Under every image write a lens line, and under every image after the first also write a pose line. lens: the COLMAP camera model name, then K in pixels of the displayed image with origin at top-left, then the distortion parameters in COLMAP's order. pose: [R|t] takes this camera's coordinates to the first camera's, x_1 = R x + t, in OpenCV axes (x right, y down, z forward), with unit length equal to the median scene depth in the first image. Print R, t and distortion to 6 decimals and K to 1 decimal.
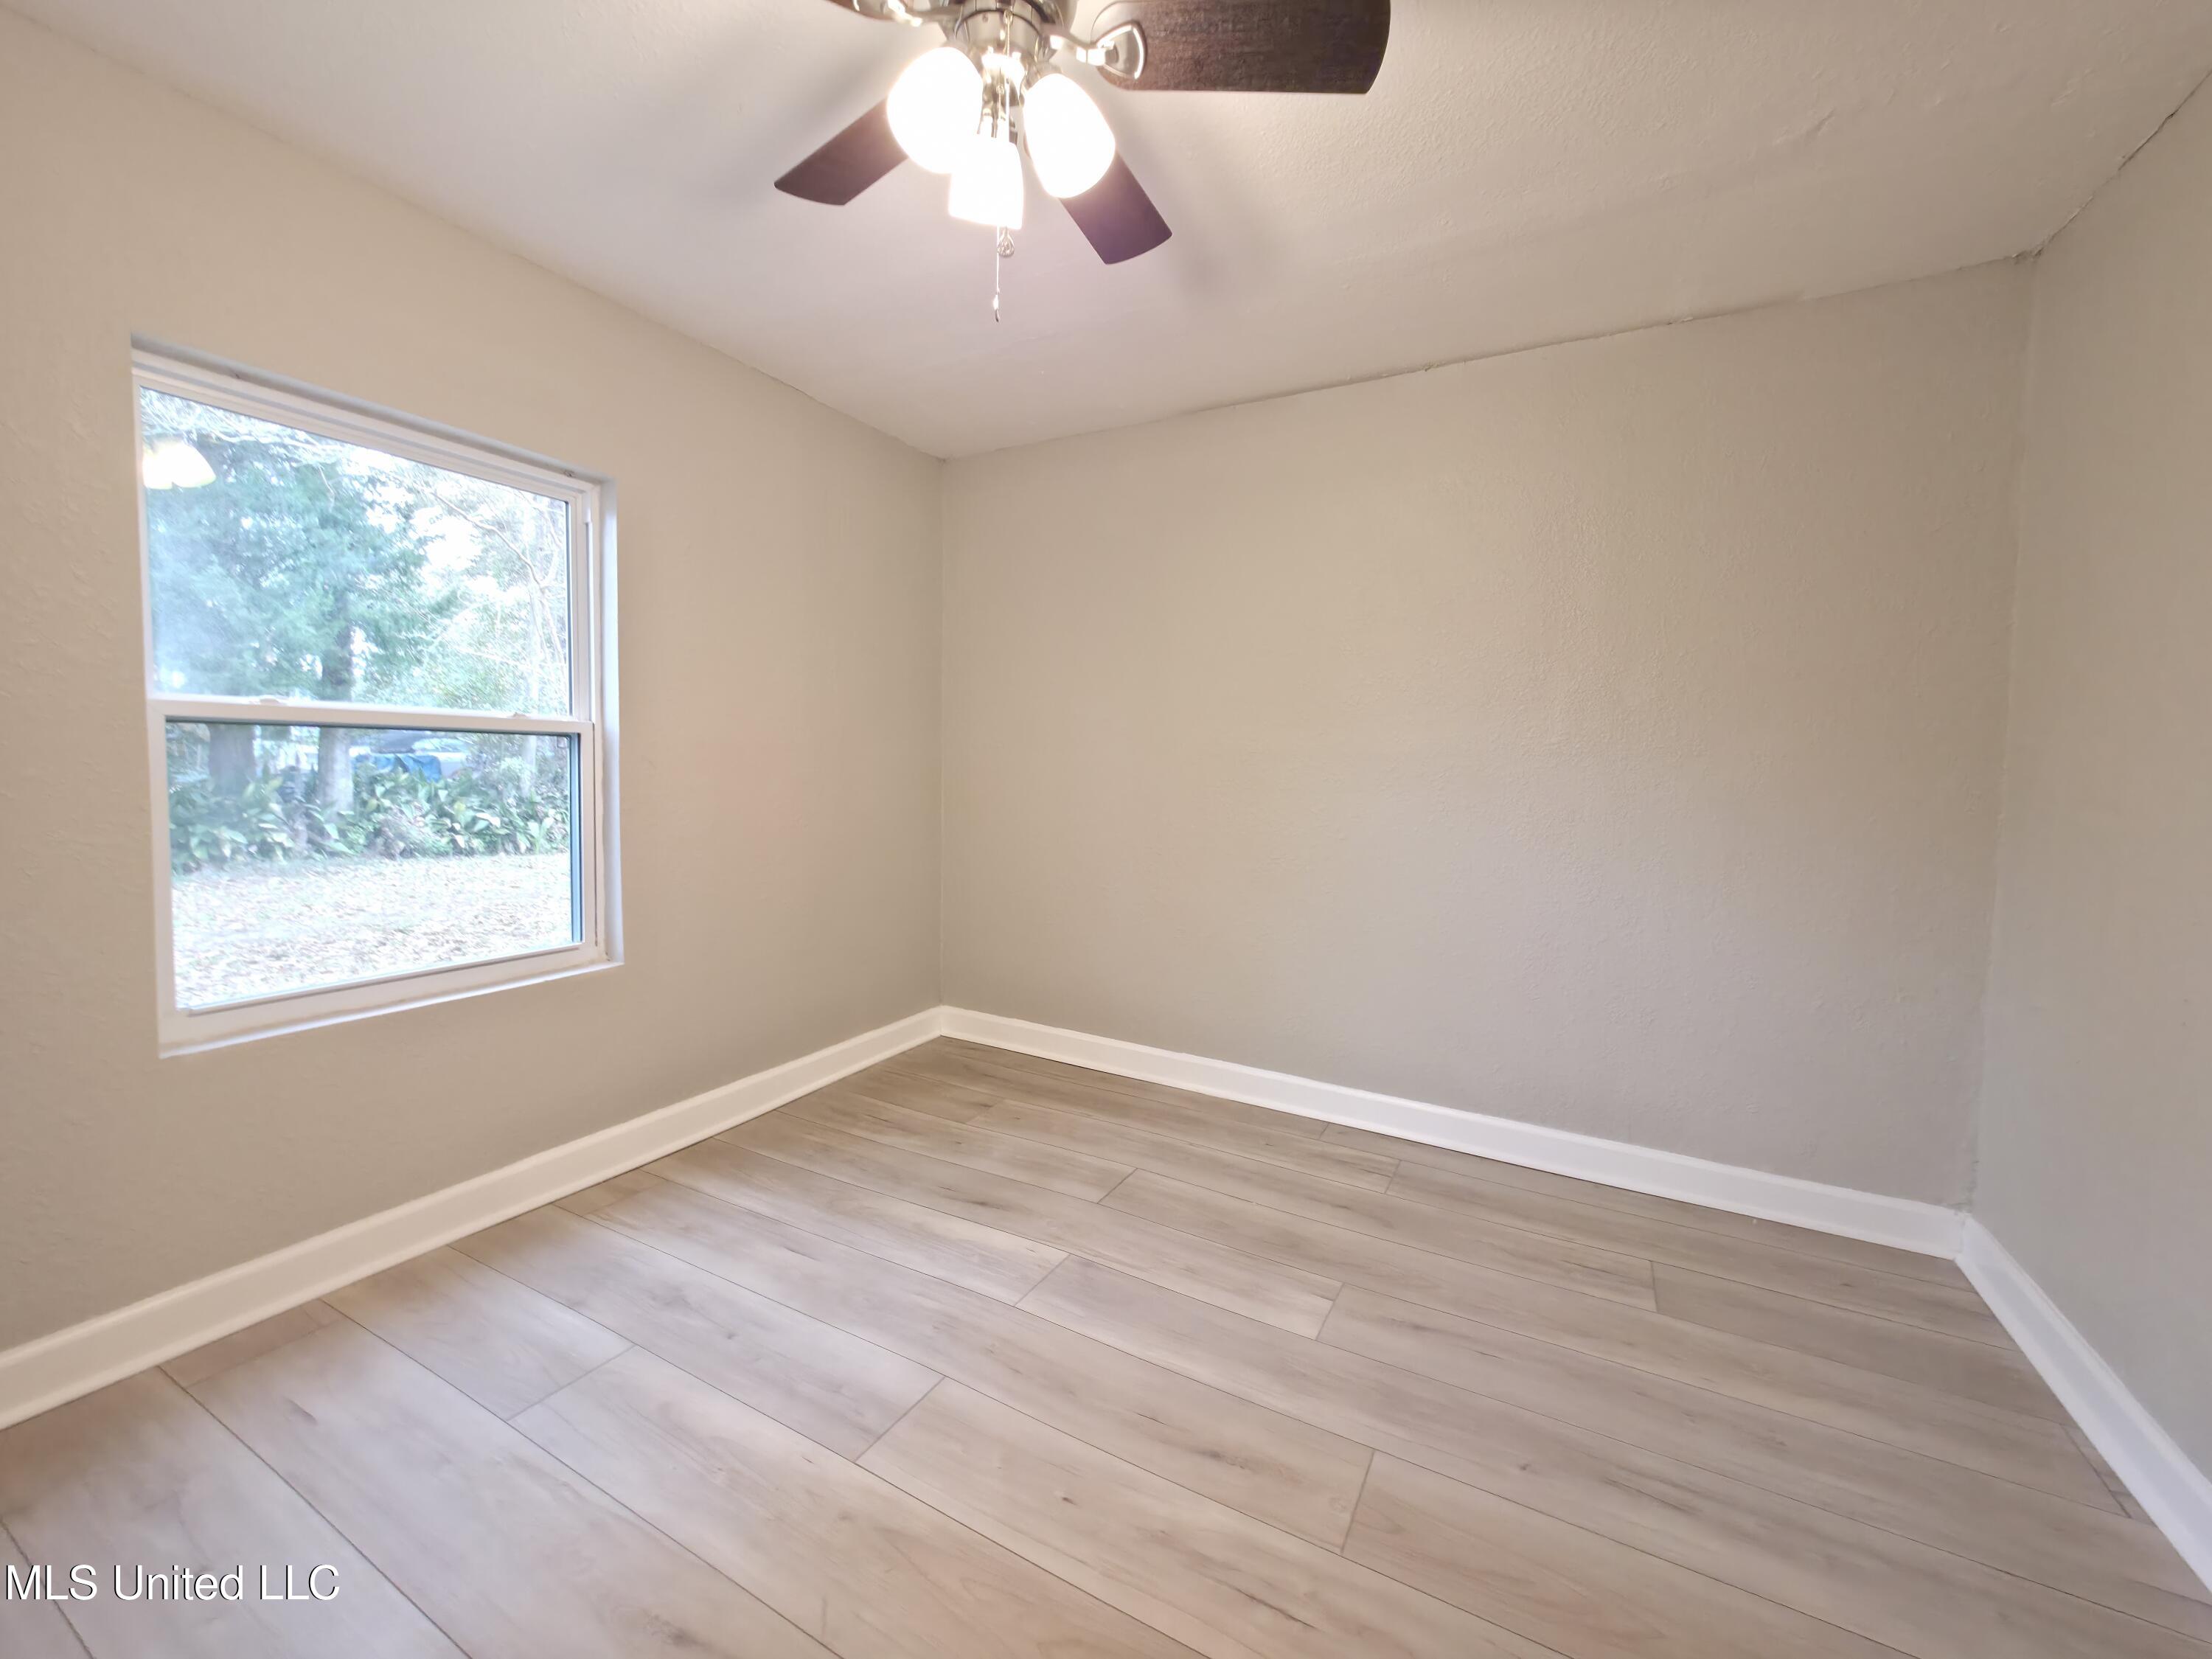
lens RADIAL K [[878.3, 0, 1109.5], [0, 878.3, 826.3], [0, 0, 1]] dist [0.005360, -0.001791]
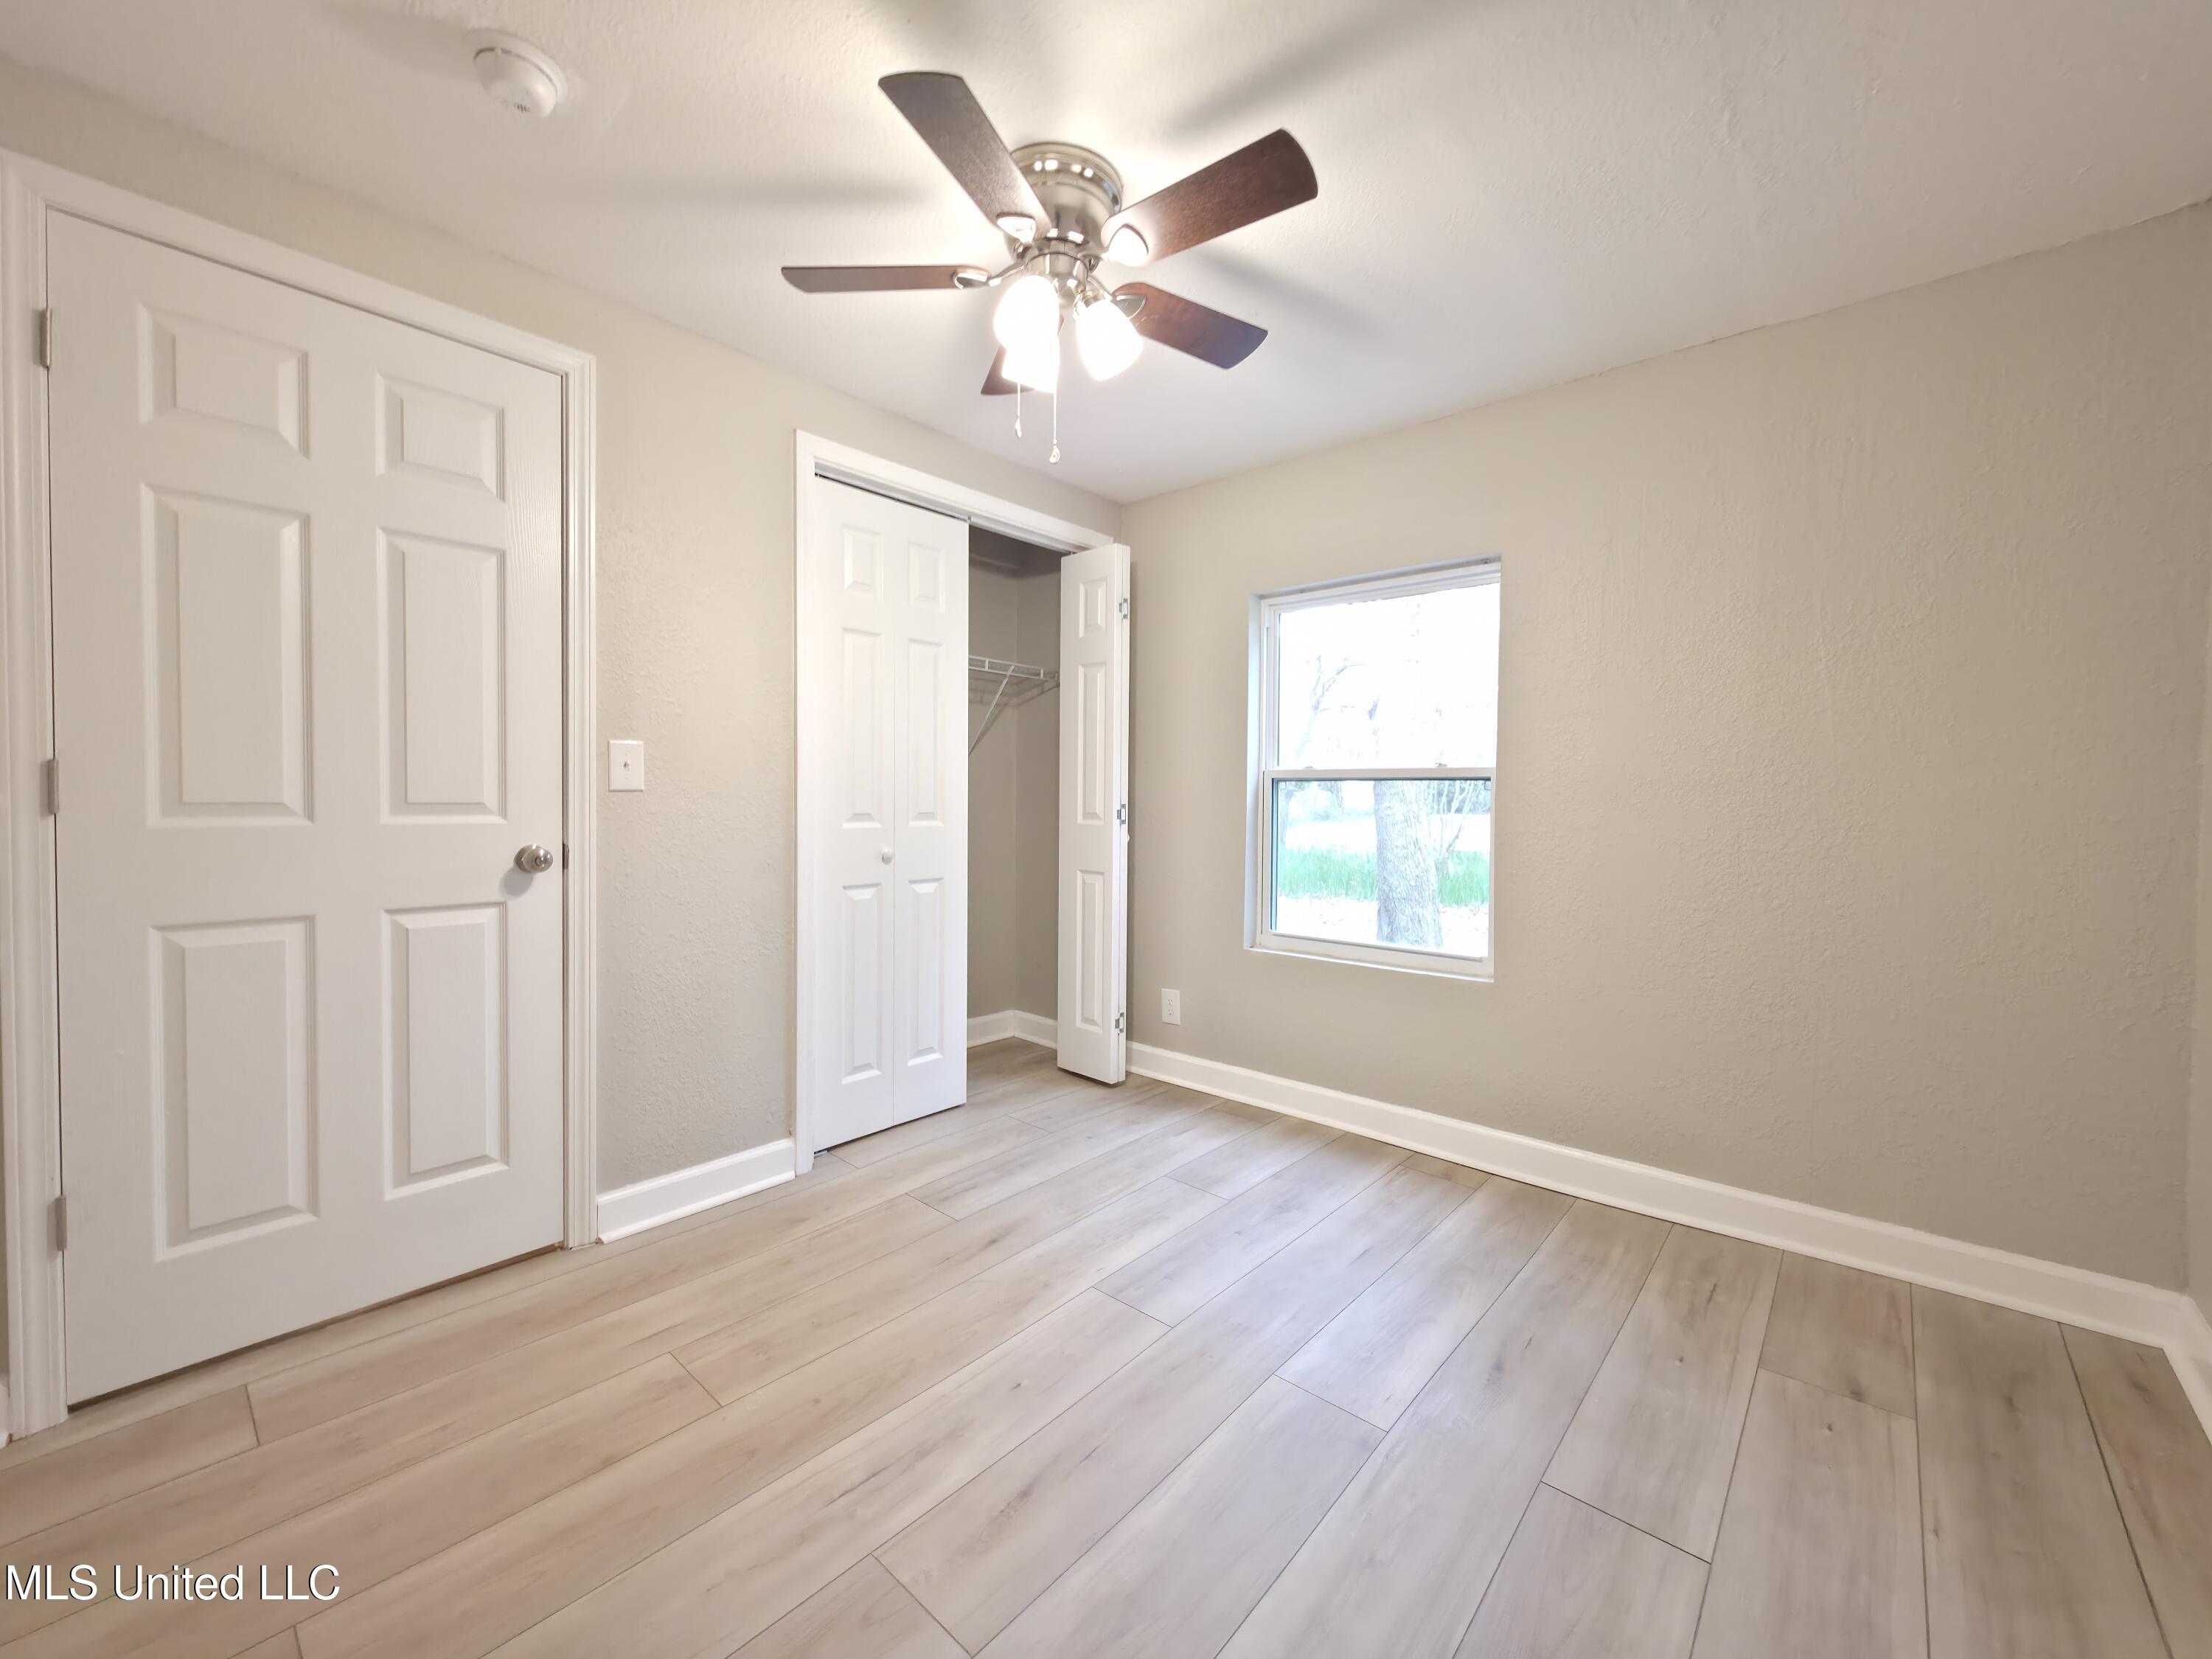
lens RADIAL K [[878.3, 0, 1113.7], [0, 878.3, 822.5], [0, 0, 1]] dist [0.005360, -0.001791]
pose [[-0.218301, 0.003931, -0.975874, 0.846309], [-0.084687, 0.996143, 0.022957, -0.038858], [0.972200, 0.087656, -0.217126, 1.011966]]
